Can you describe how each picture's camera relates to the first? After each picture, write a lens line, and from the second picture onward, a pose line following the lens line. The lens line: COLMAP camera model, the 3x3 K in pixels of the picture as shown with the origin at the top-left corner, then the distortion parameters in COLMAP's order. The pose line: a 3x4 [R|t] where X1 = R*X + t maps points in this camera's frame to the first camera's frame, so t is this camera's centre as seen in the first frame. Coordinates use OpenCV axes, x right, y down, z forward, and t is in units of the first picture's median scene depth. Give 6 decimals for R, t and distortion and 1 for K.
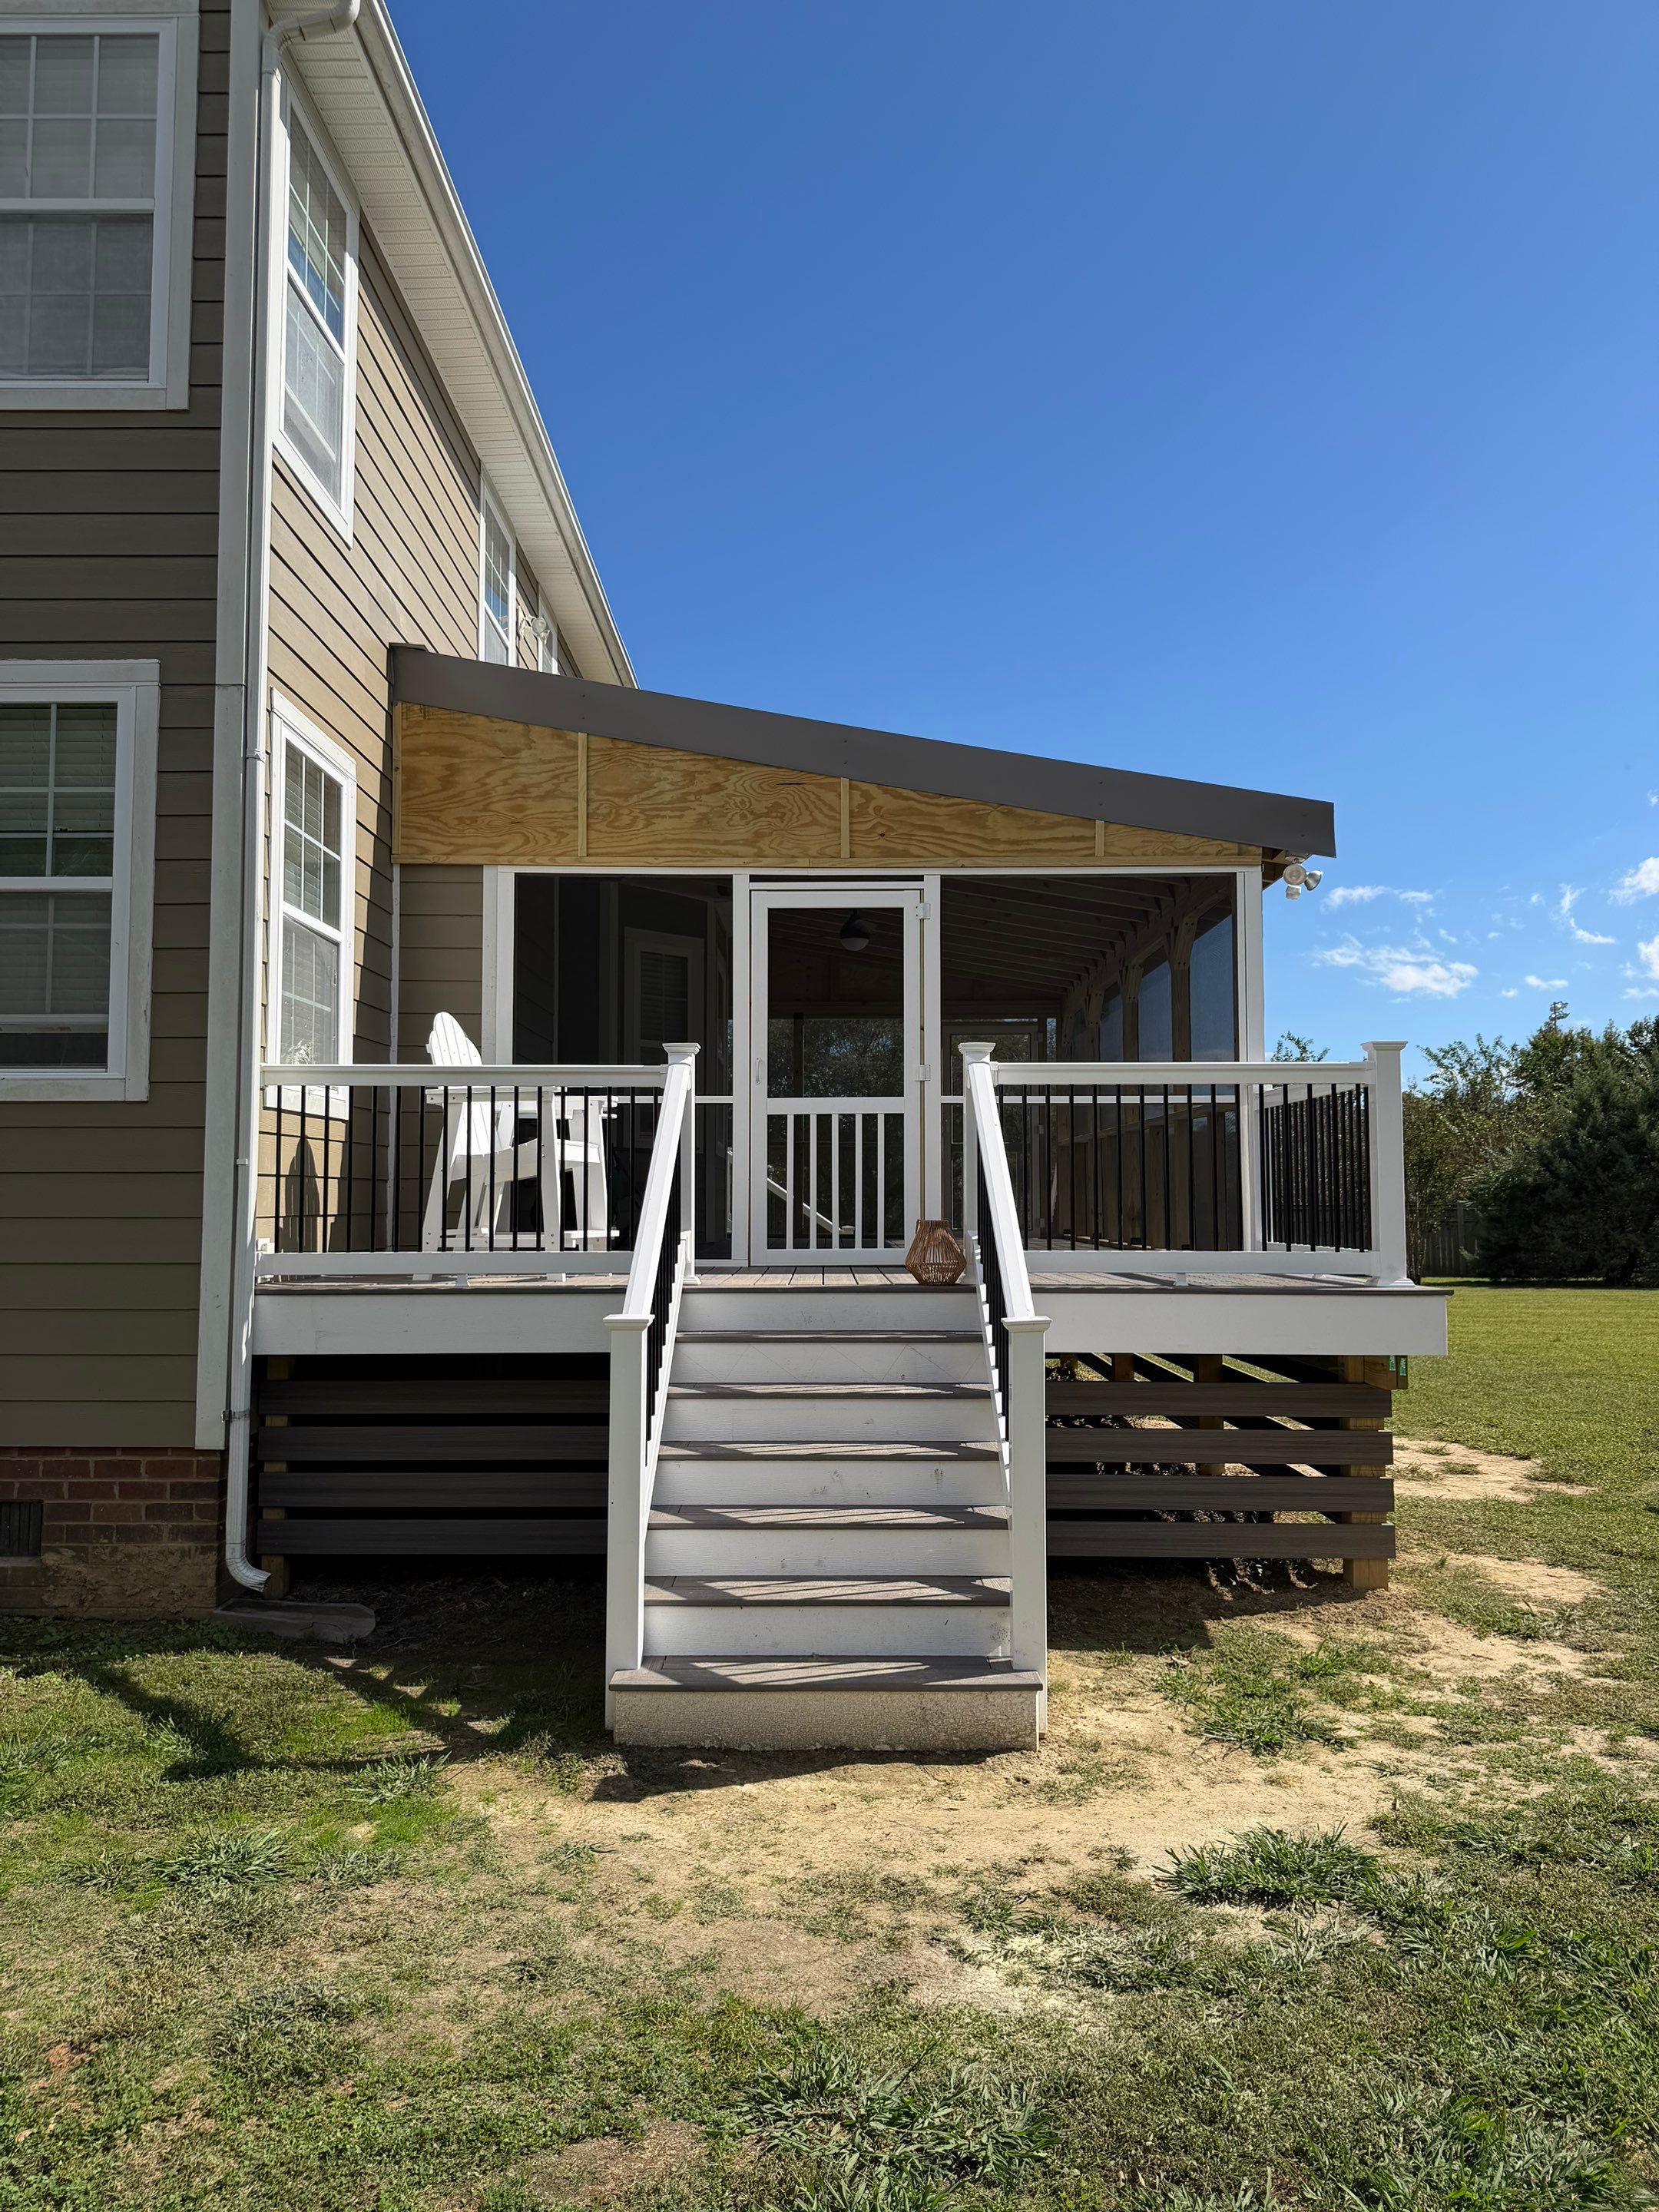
lens RADIAL K [[1576.3, 0, 841.7], [0, 1576.3, 1130.5], [0, 0, 1]] dist [0.056190, -0.068267]
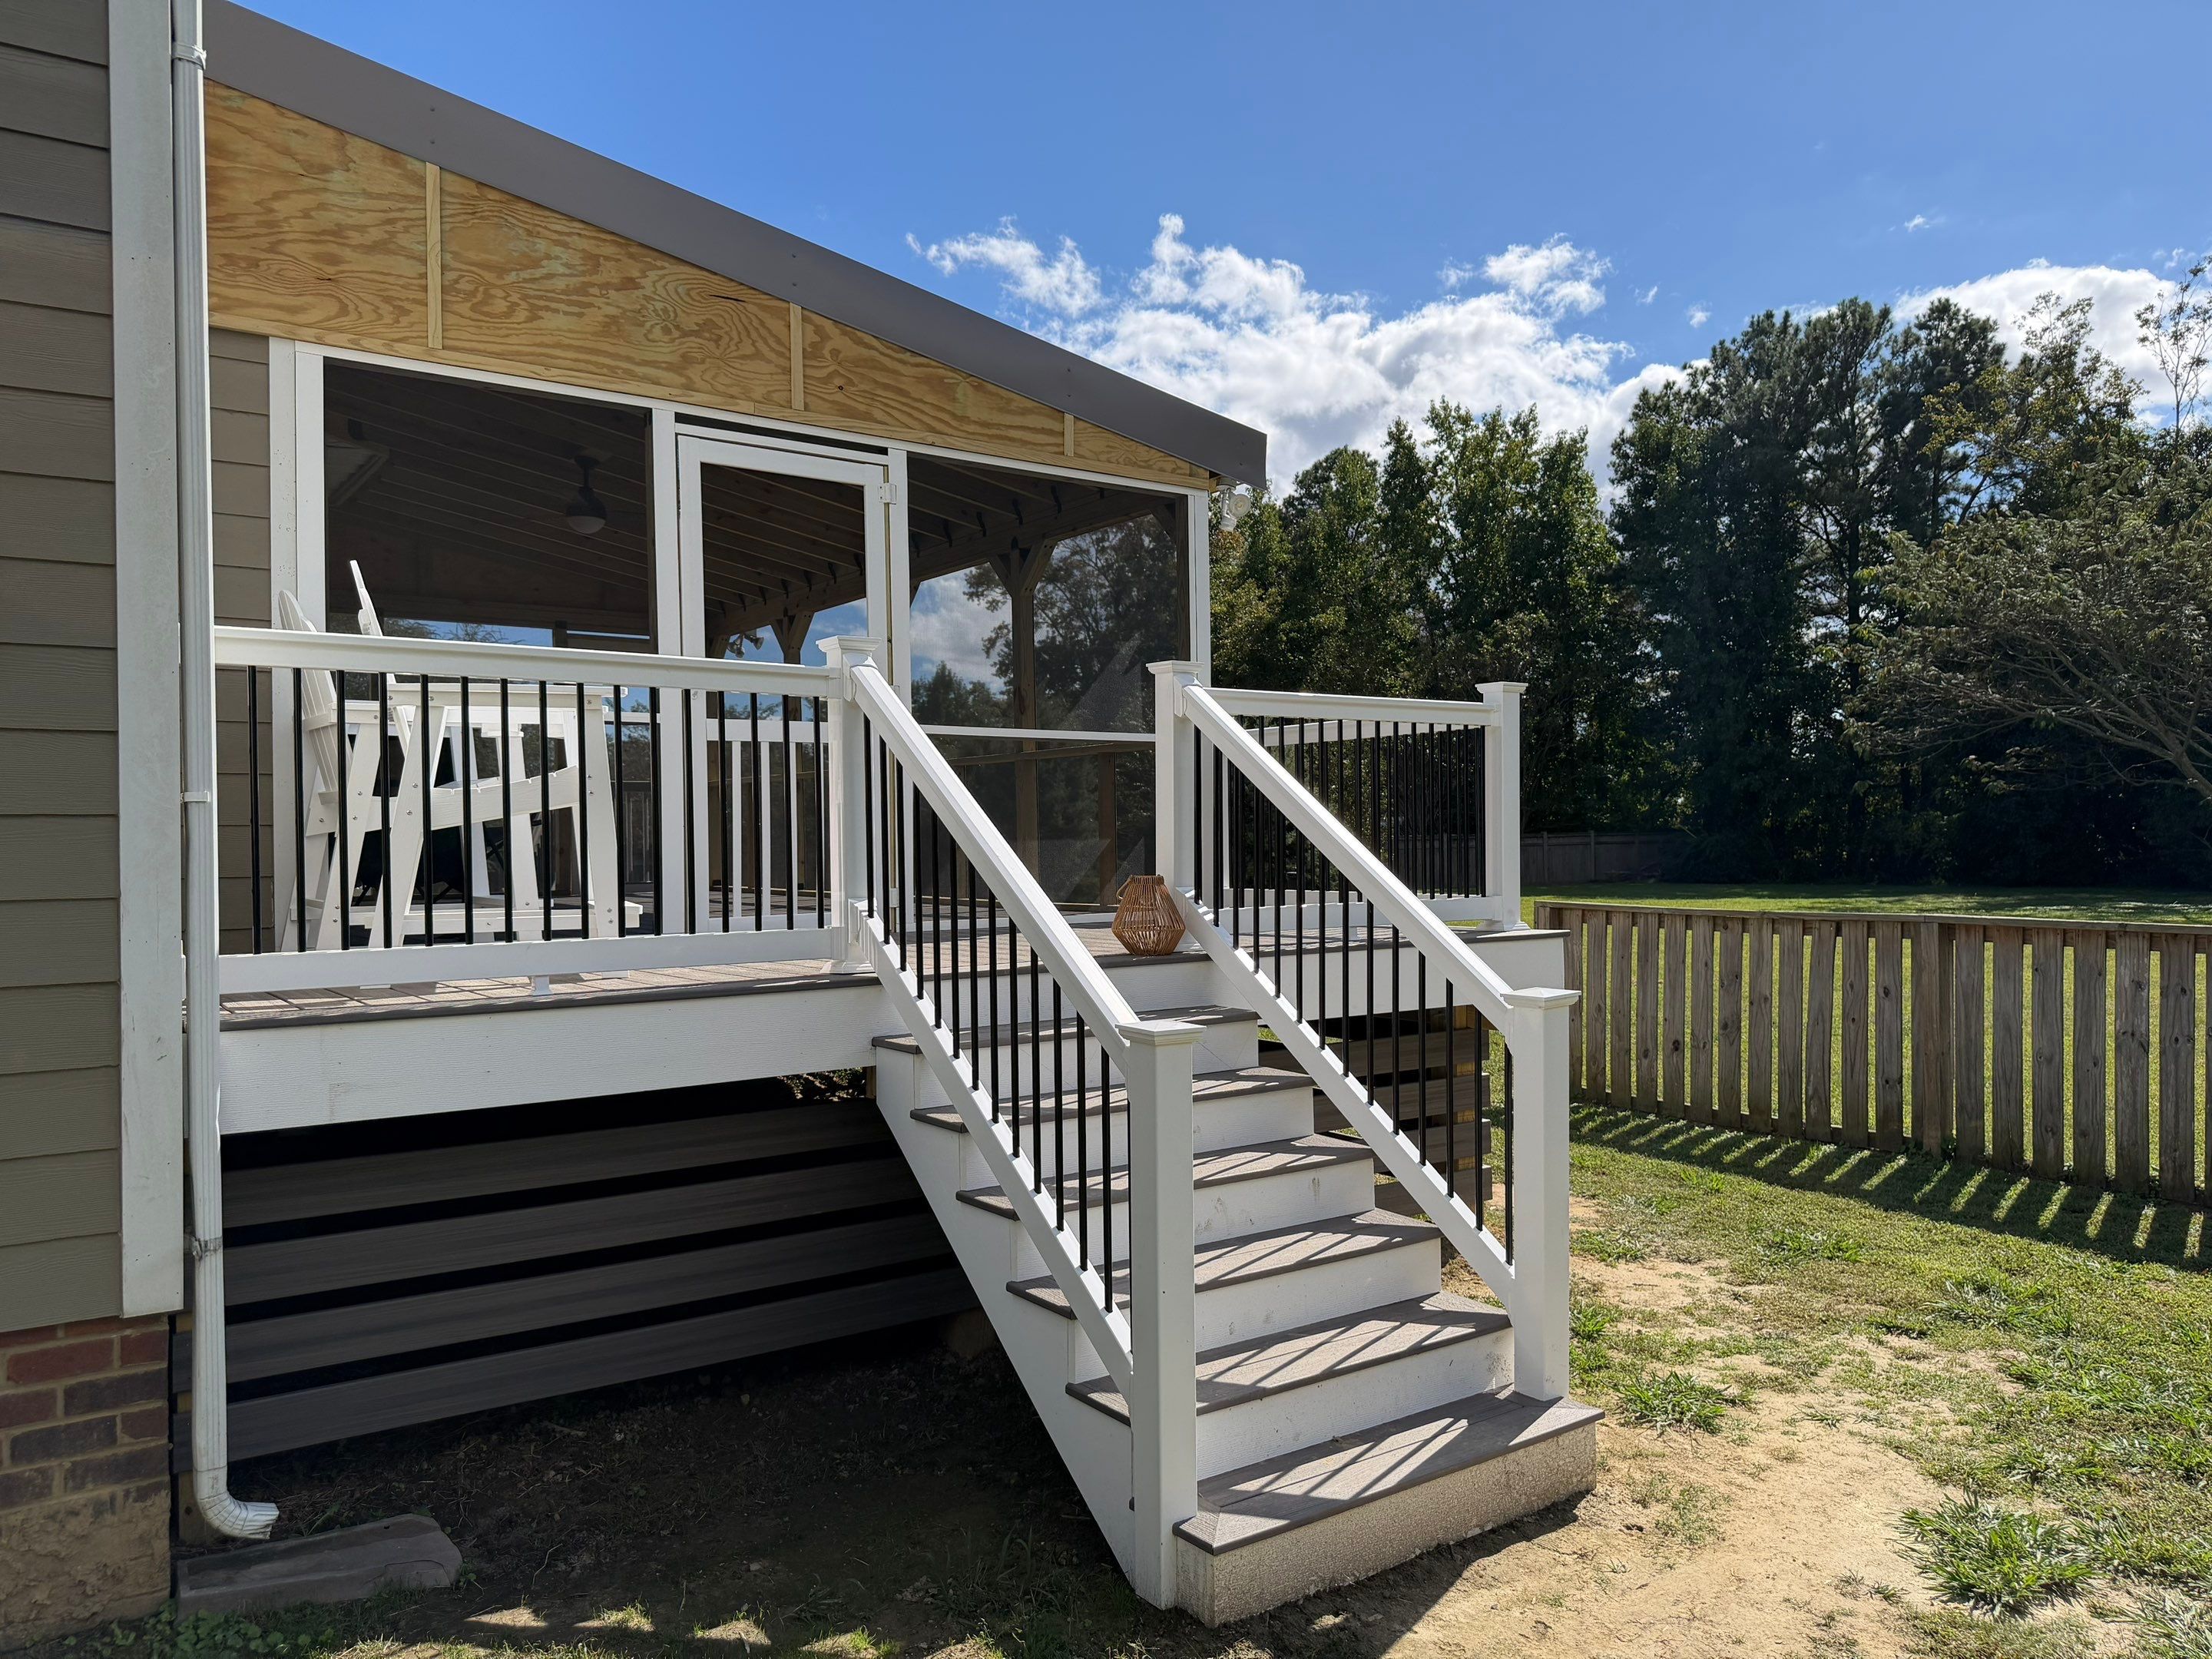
lens RADIAL K [[1576.3, 0, 1128.1], [0, 1576.3, 866.6], [0, 0, 1]] dist [0.056190, -0.068267]
pose [[0.811075, -0.019039, 0.584632, -0.325590], [-0.014936, 0.998470, 0.053237, 0.007125], [-0.584752, -0.051911, 0.809550, 0.263094]]
